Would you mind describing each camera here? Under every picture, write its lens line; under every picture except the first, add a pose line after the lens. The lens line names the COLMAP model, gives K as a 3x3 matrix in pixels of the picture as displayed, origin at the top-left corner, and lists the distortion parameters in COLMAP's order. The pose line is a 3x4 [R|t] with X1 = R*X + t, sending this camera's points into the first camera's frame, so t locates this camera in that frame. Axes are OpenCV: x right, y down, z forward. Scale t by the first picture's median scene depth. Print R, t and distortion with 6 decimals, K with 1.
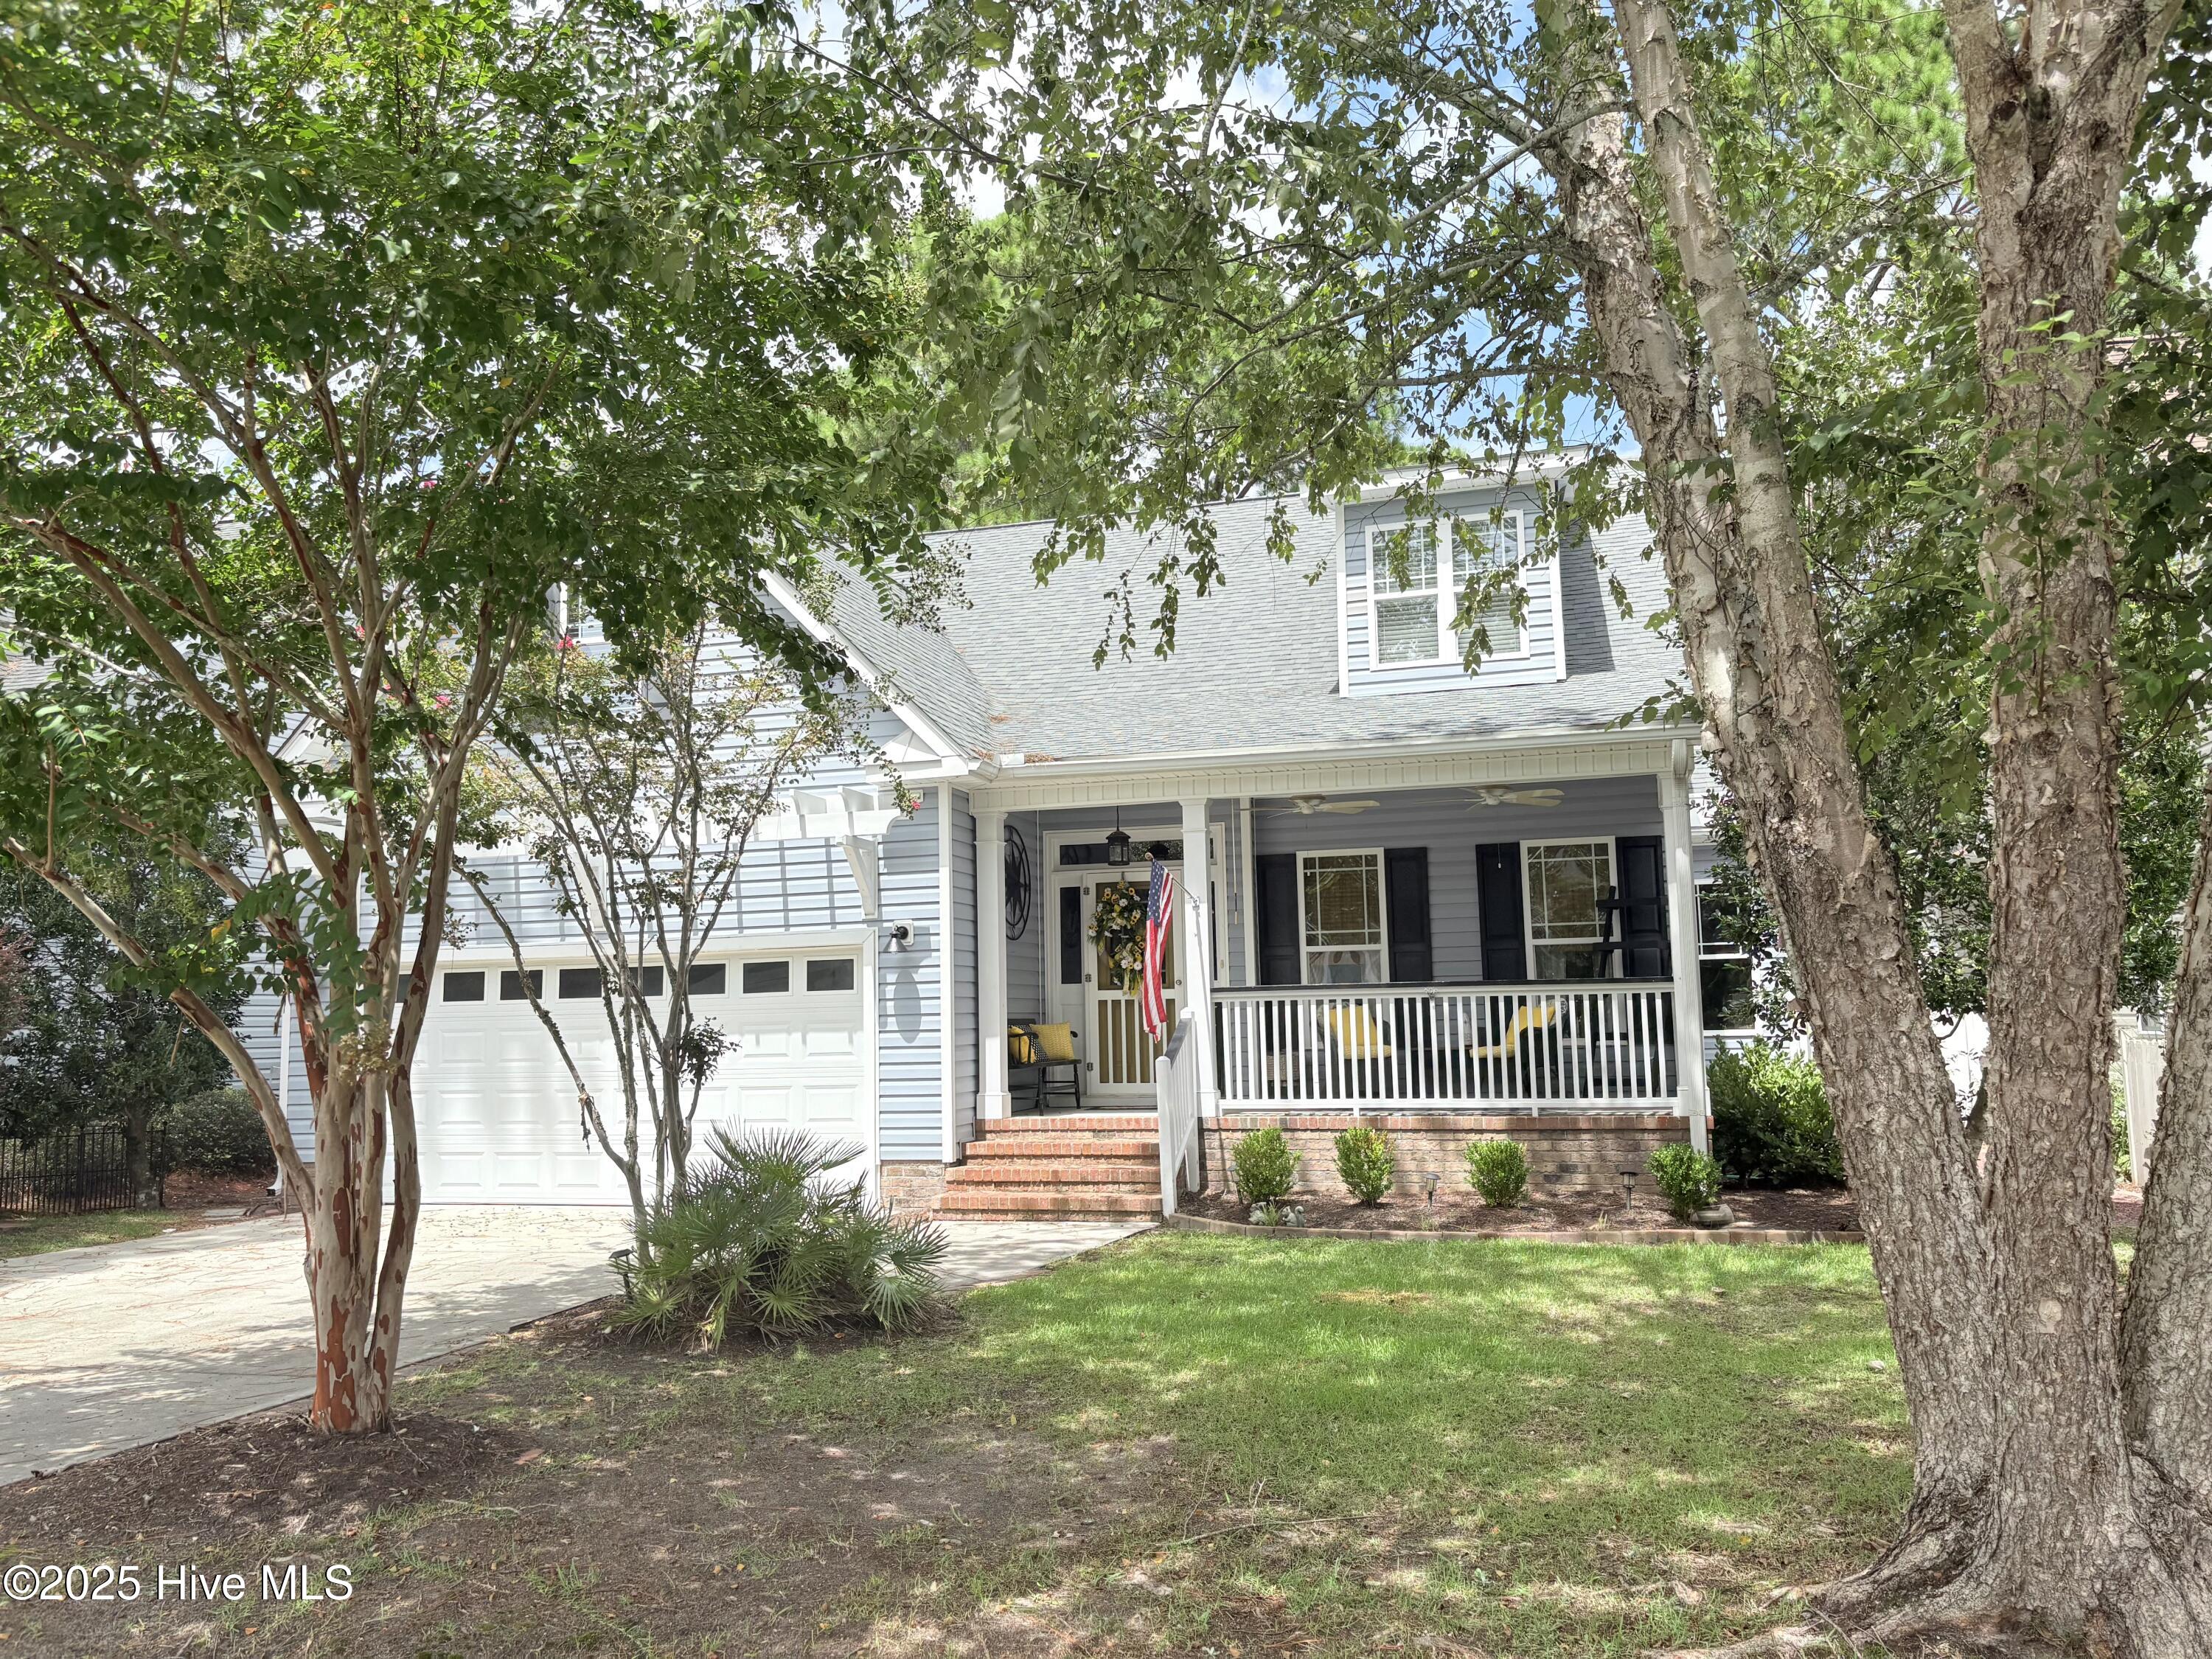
lens RADIAL K [[1667.8, 0, 1106.0], [0, 1667.8, 829.5], [0, 0, 1]] dist [0.058942, -0.063742]
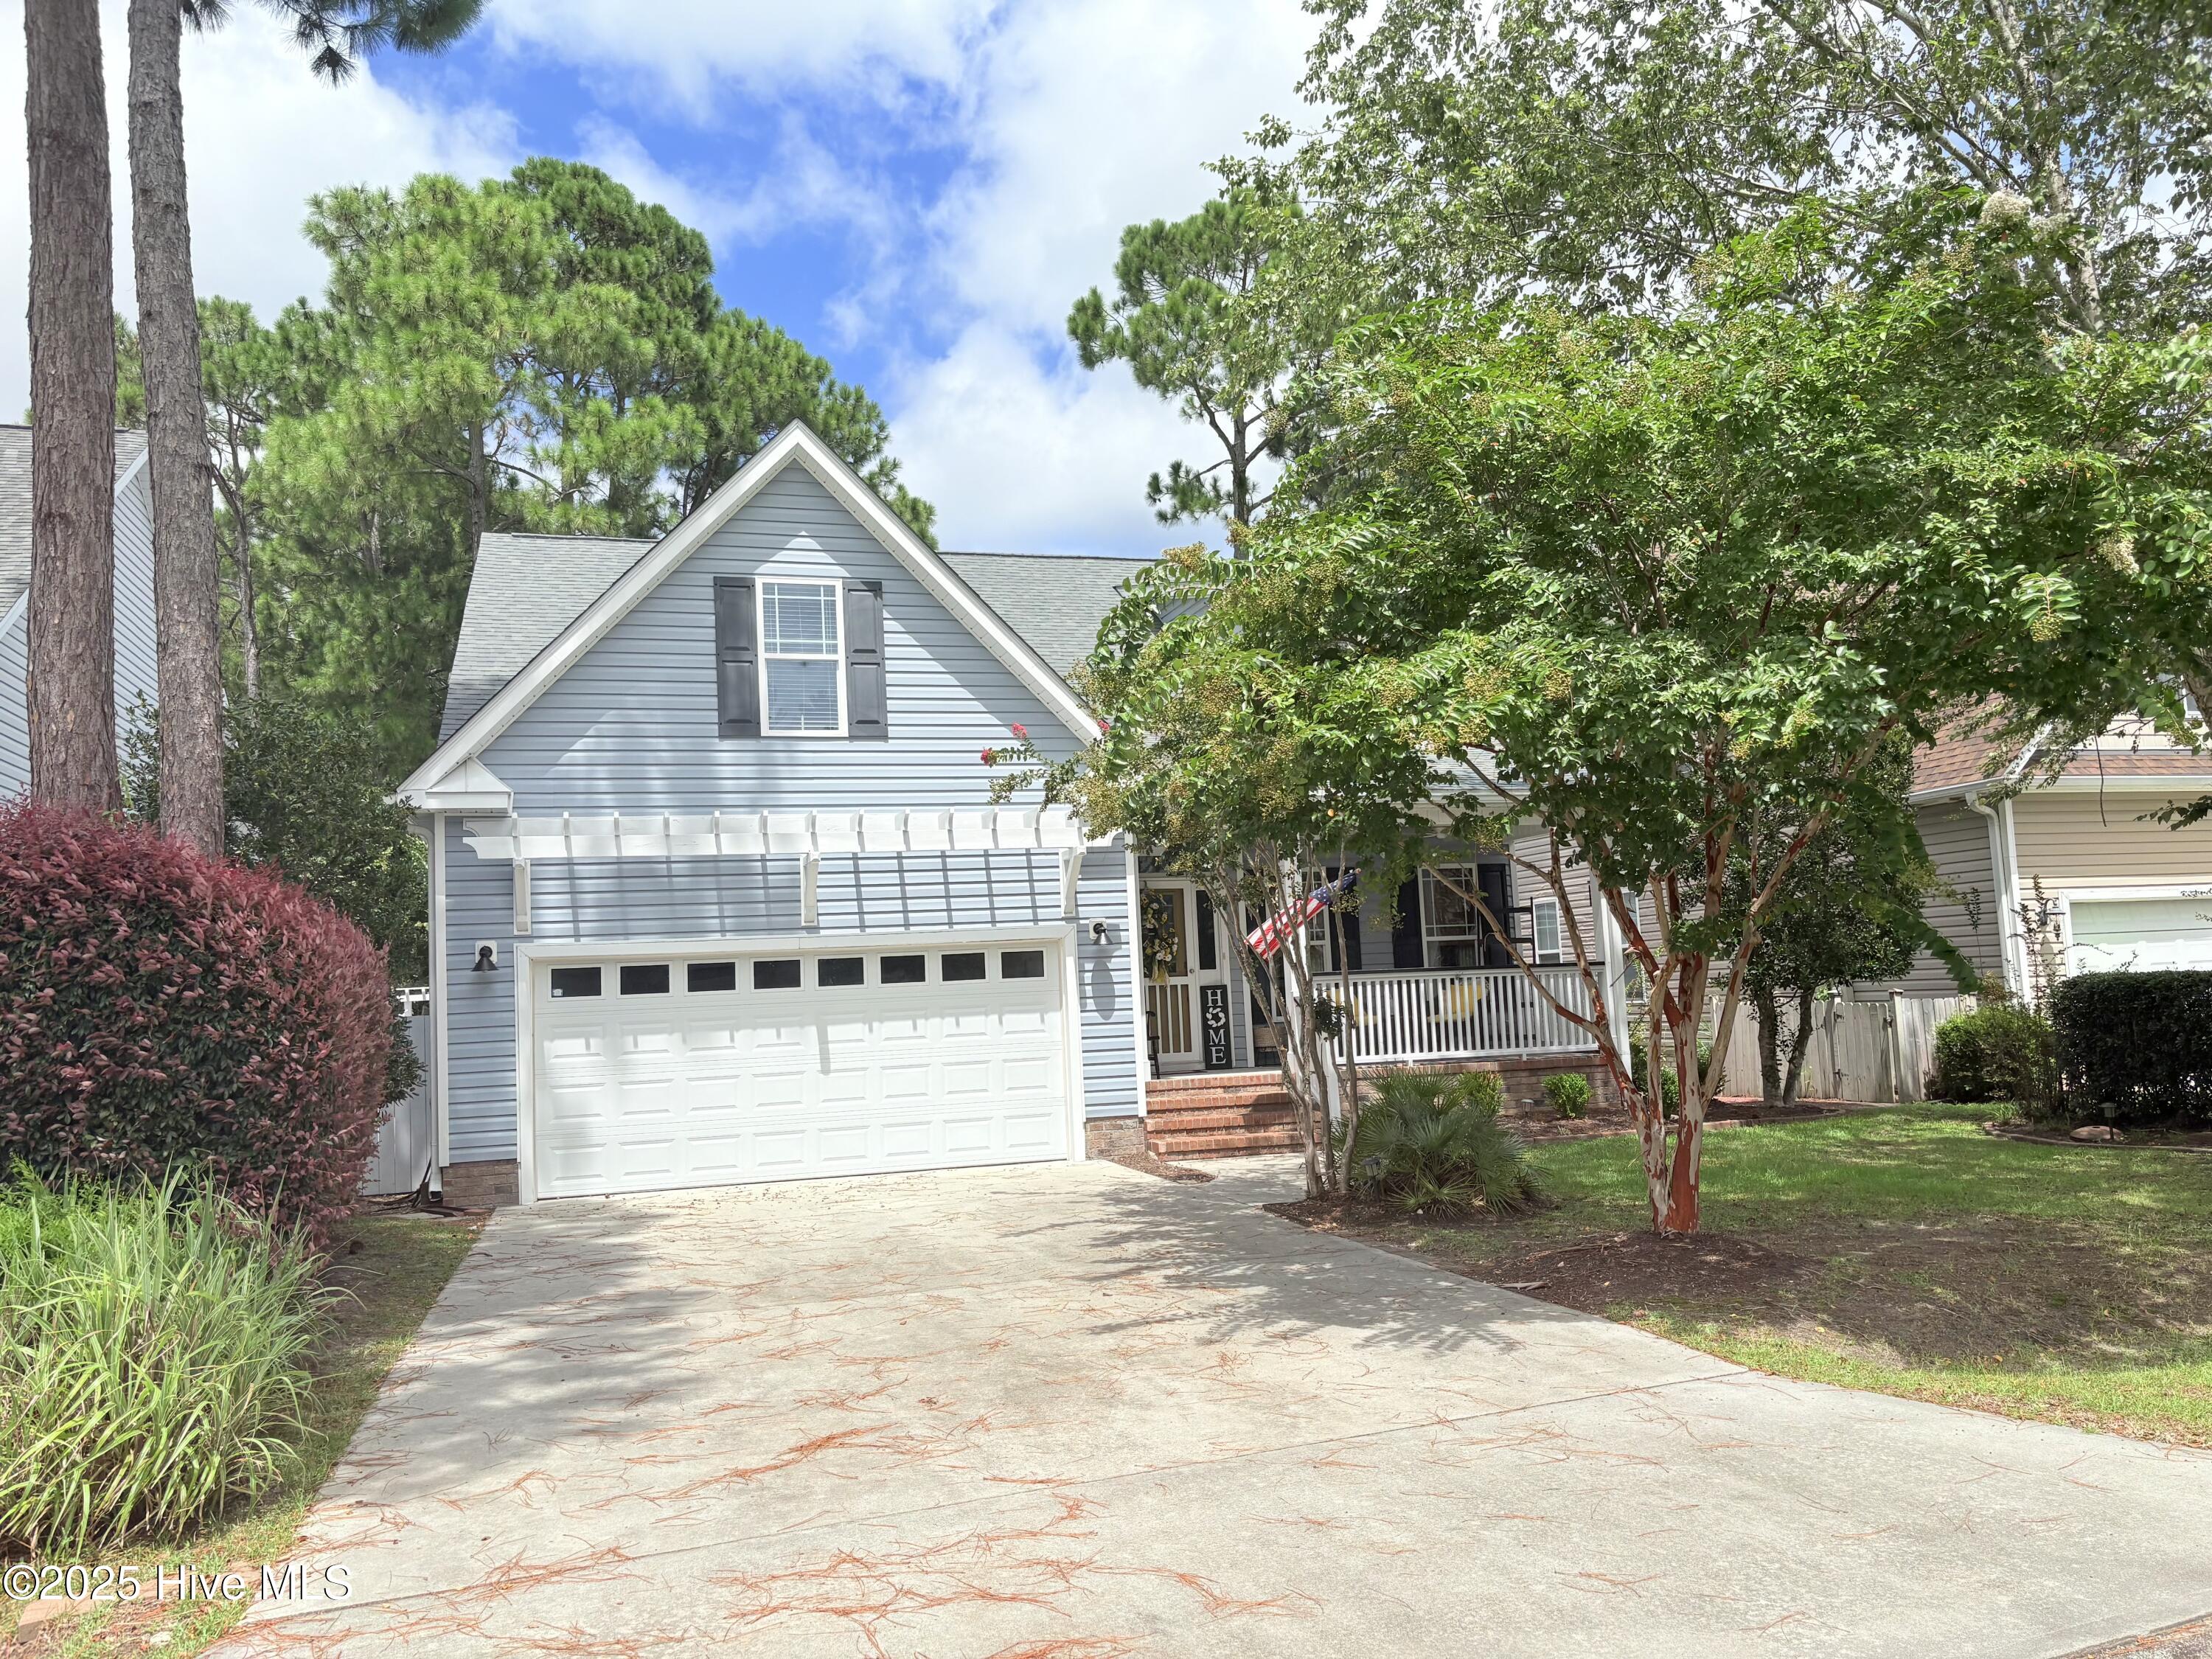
lens RADIAL K [[1667.8, 0, 1106.0], [0, 1667.8, 829.5], [0, 0, 1]] dist [0.058942, -0.063742]
pose [[0.858311, 0.035698, 0.511886, -0.733248], [-0.029087, 0.999358, -0.020921, 0.016142], [-0.512304, 0.003067, 0.858798, -0.030164]]
